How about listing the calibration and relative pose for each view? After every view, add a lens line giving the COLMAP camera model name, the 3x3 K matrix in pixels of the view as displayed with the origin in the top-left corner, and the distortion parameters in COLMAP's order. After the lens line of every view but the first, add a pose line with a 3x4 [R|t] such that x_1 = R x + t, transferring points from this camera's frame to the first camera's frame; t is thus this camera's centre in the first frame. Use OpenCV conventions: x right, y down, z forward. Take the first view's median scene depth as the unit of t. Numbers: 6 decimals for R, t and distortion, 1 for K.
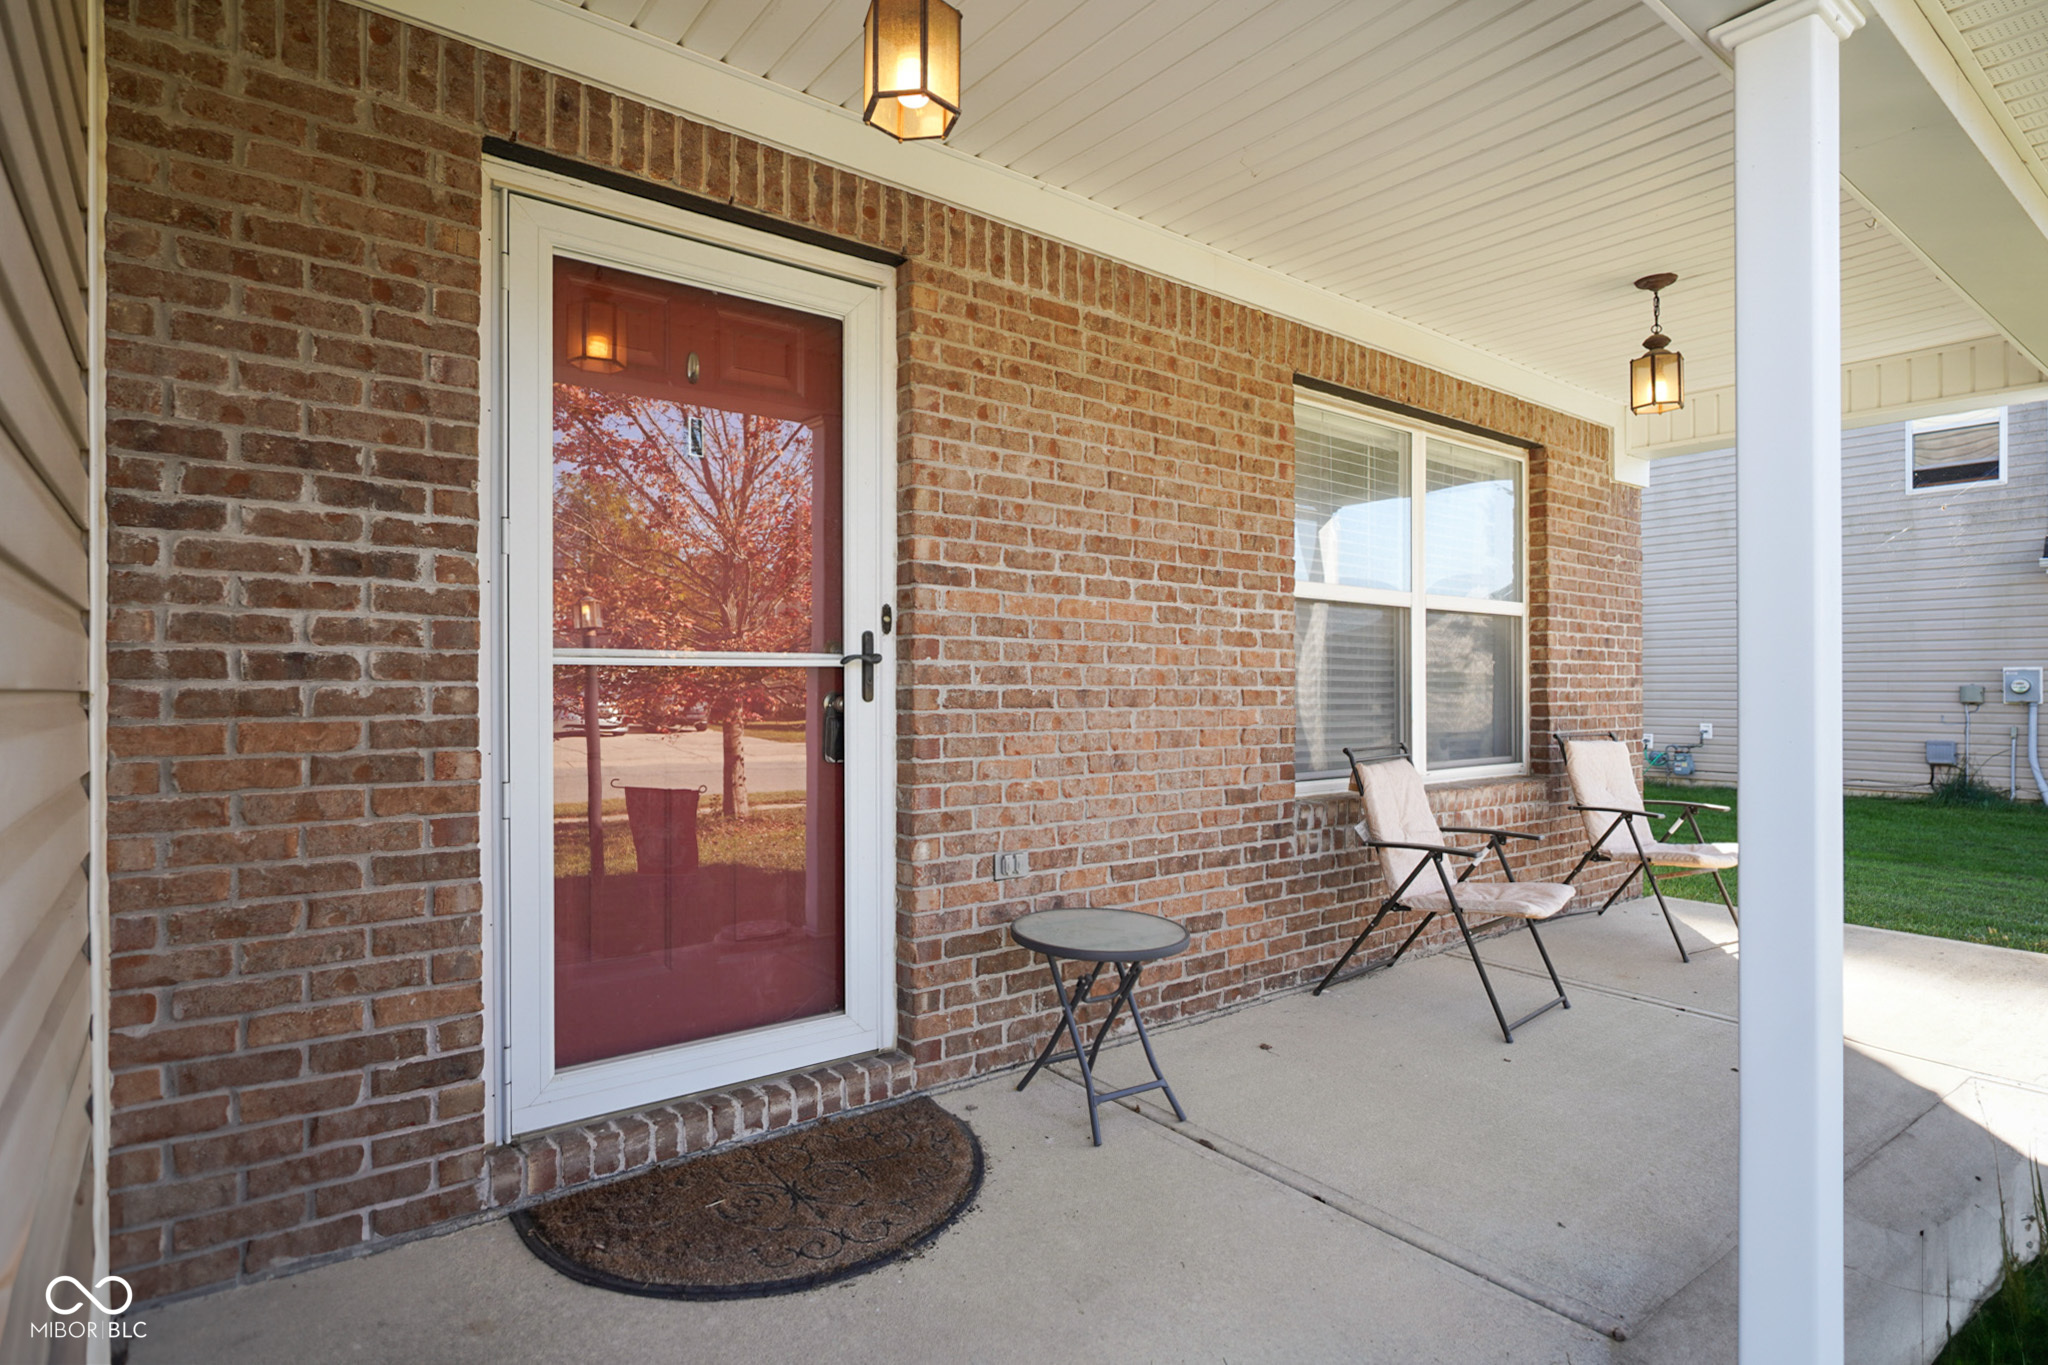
lens RADIAL K [[1049.4, 0, 1023.2], [0, 1049.4, 685.6], [0, 0, 1]] dist [-0.002775, -0.000090]
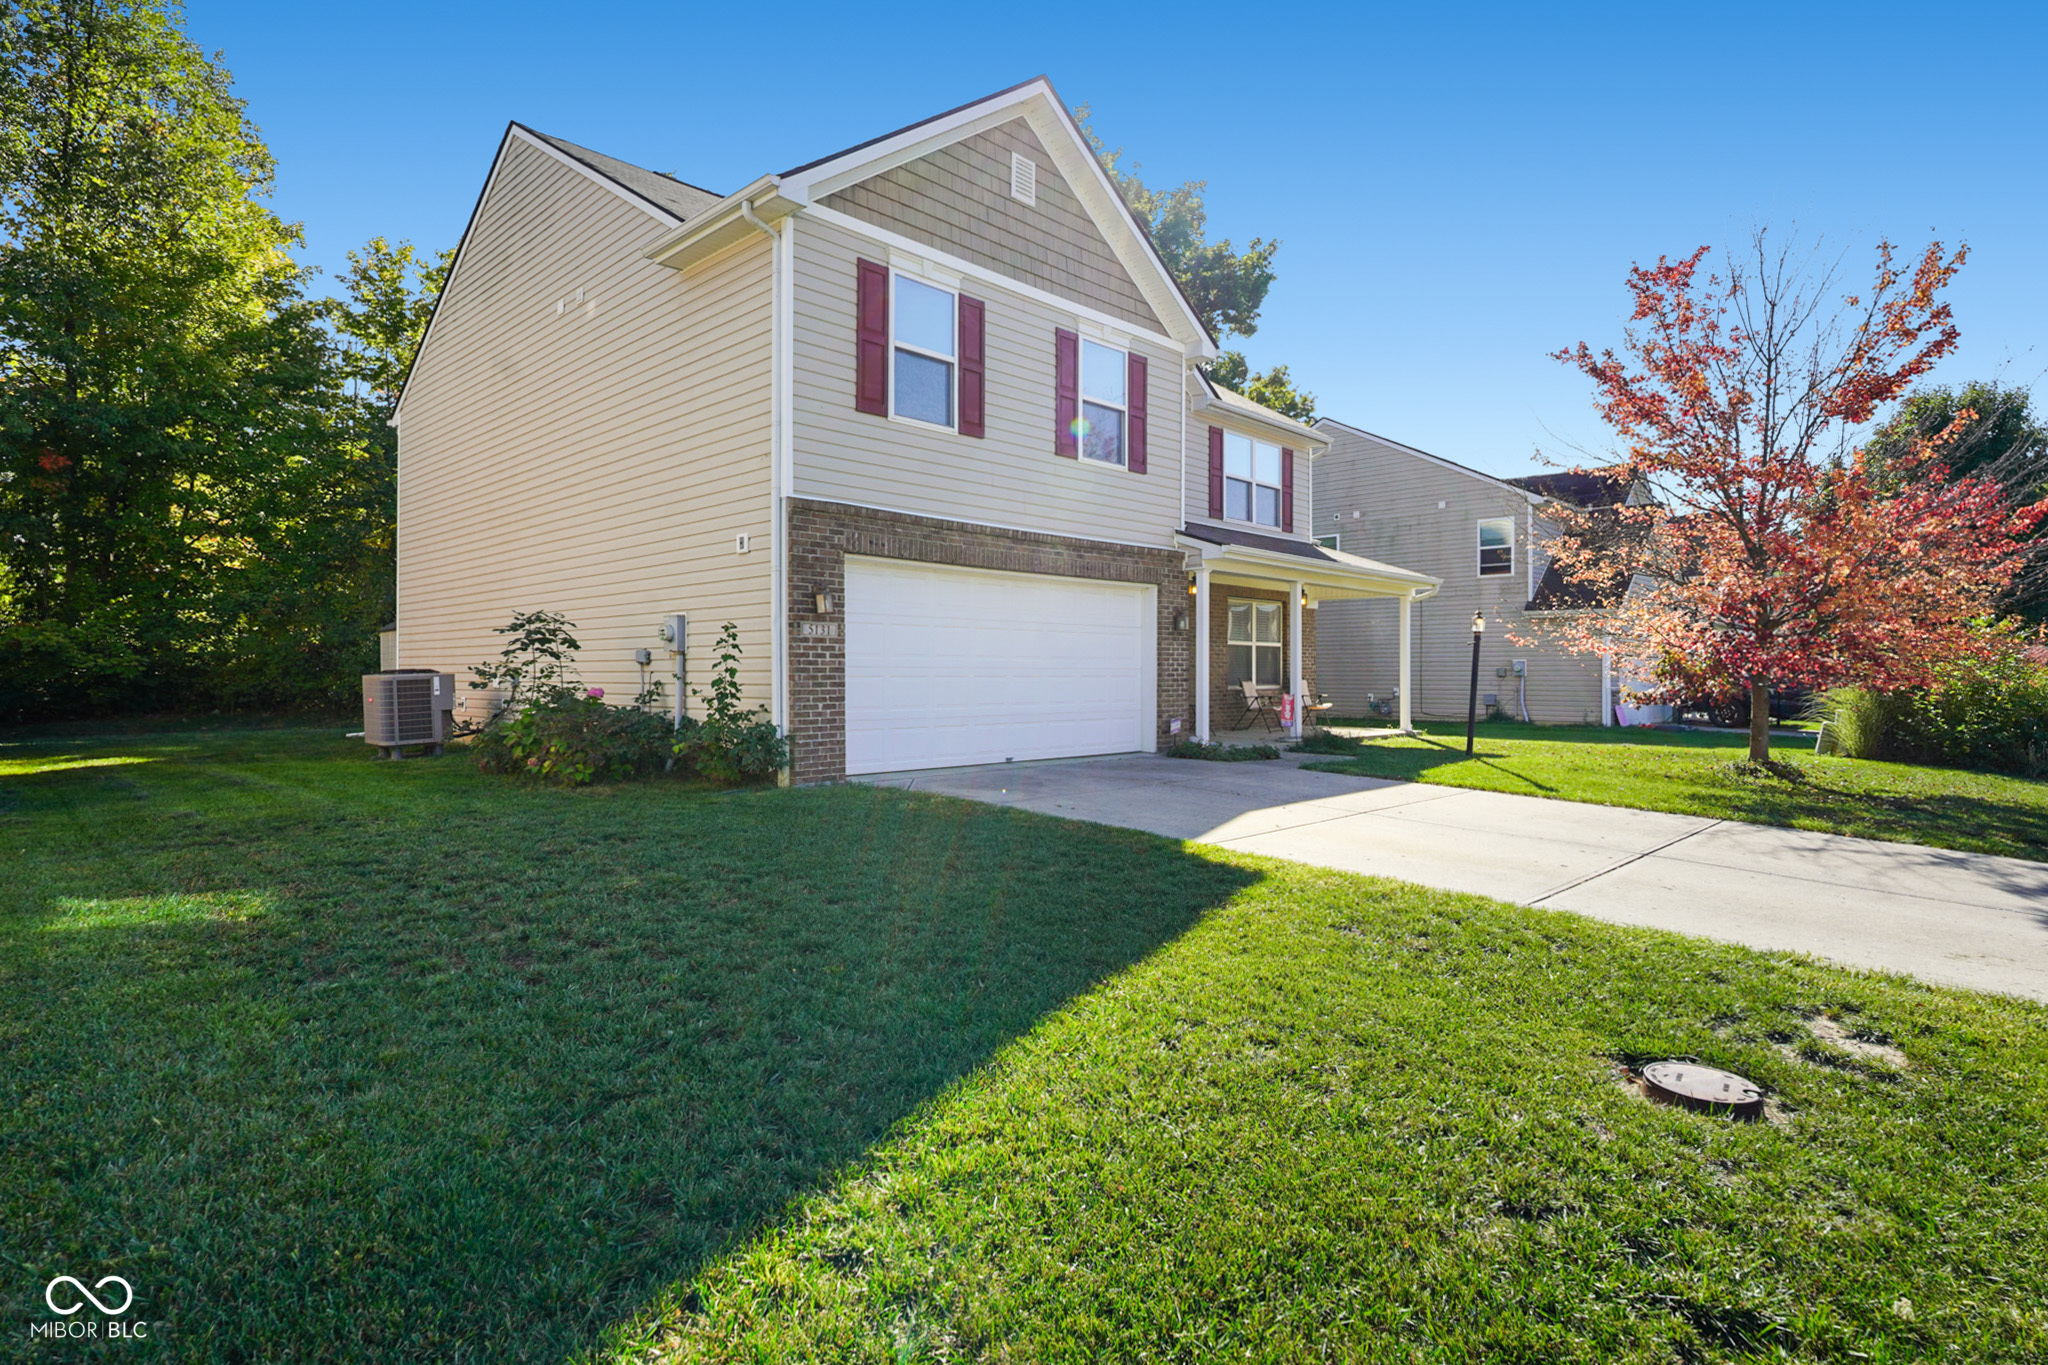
lens RADIAL K [[1049.4, 0, 1023.1], [0, 1049.4, 680.9], [0, 0, 1]] dist [-0.002775, -0.000090]
pose [[0.990359, 0.000599, 0.138521, -0.381586], [-0.001764, 0.999964, 0.008288, 0.010437], [-0.138511, -0.008452, 0.990325, -1.033156]]
